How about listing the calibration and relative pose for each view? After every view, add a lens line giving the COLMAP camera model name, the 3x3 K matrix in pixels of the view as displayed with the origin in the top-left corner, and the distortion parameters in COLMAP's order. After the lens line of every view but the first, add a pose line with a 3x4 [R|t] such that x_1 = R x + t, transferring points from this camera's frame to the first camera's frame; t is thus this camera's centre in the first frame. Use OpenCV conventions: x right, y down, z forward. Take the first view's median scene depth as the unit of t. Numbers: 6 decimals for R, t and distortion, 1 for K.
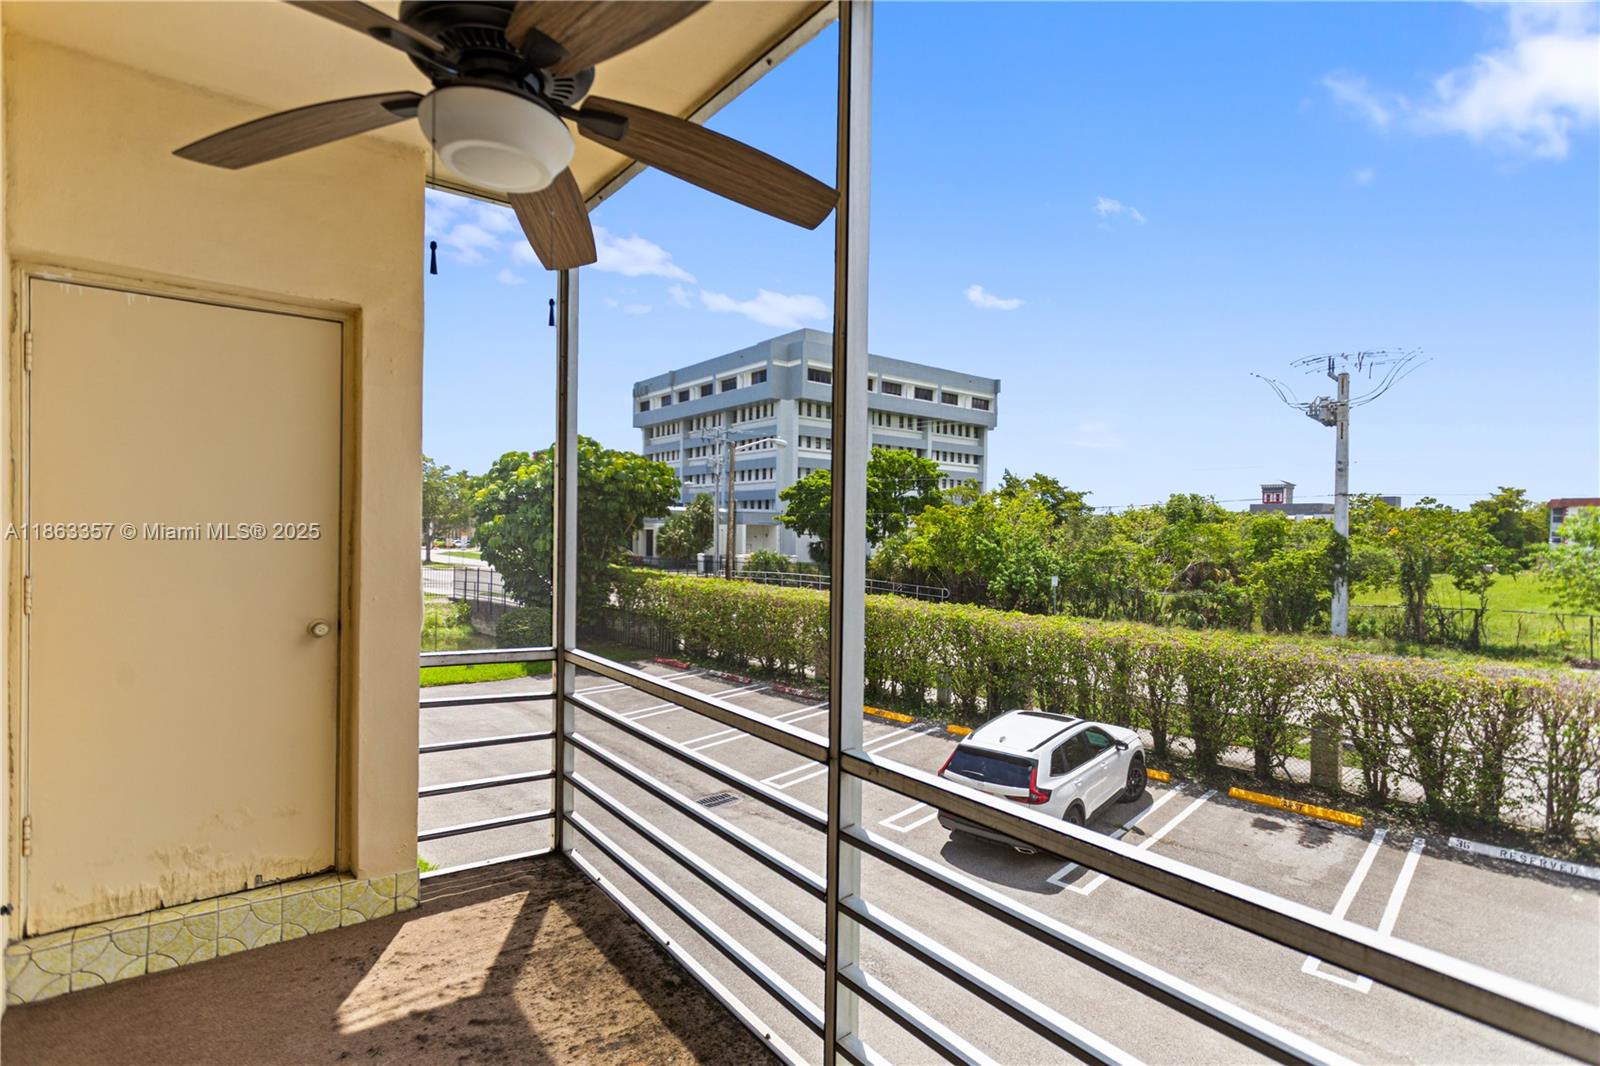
lens RADIAL K [[800.9, 0, 809.4], [0, 800.9, 539.7], [0, 0, 1]] dist [0.001339, 0.002172]
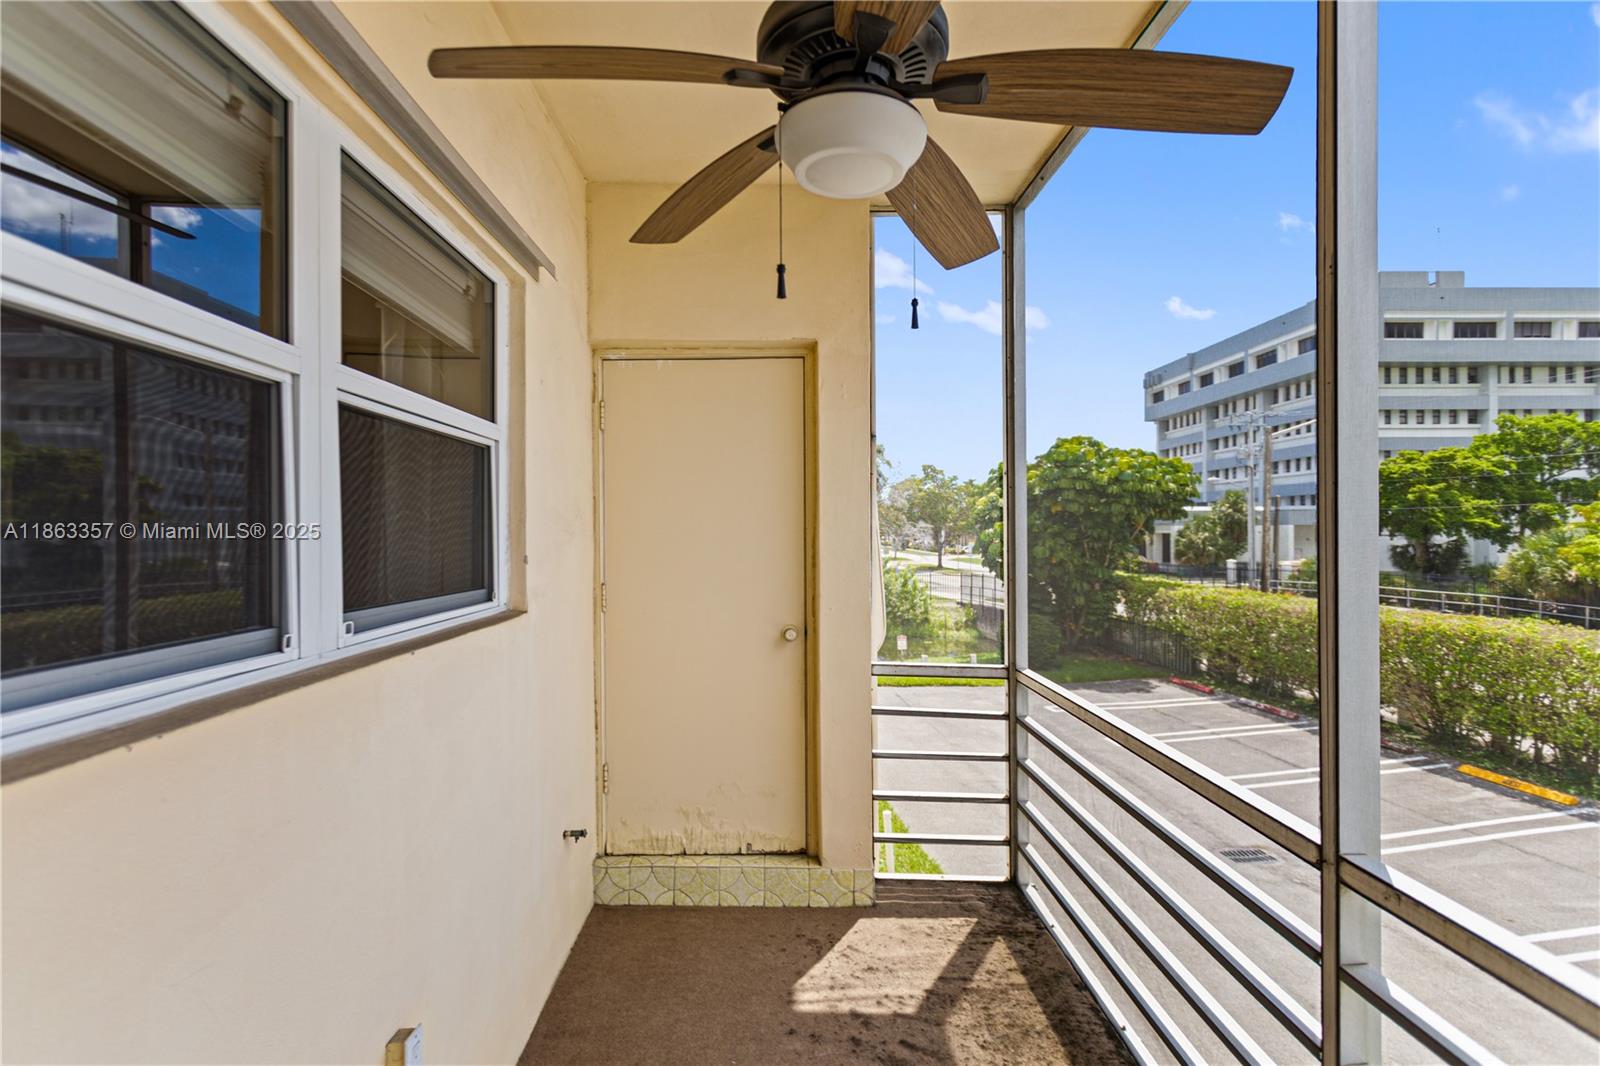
lens RADIAL K [[800.9, 0, 791.8], [0, 800.9, 534.2], [0, 0, 1]] dist [0.001339, 0.002172]
pose [[0.789467, -0.018338, -0.613519, 0.075857], [0.011609, 0.999821, -0.014946, -0.010477], [0.613683, 0.004677, 0.789539, 0.111337]]
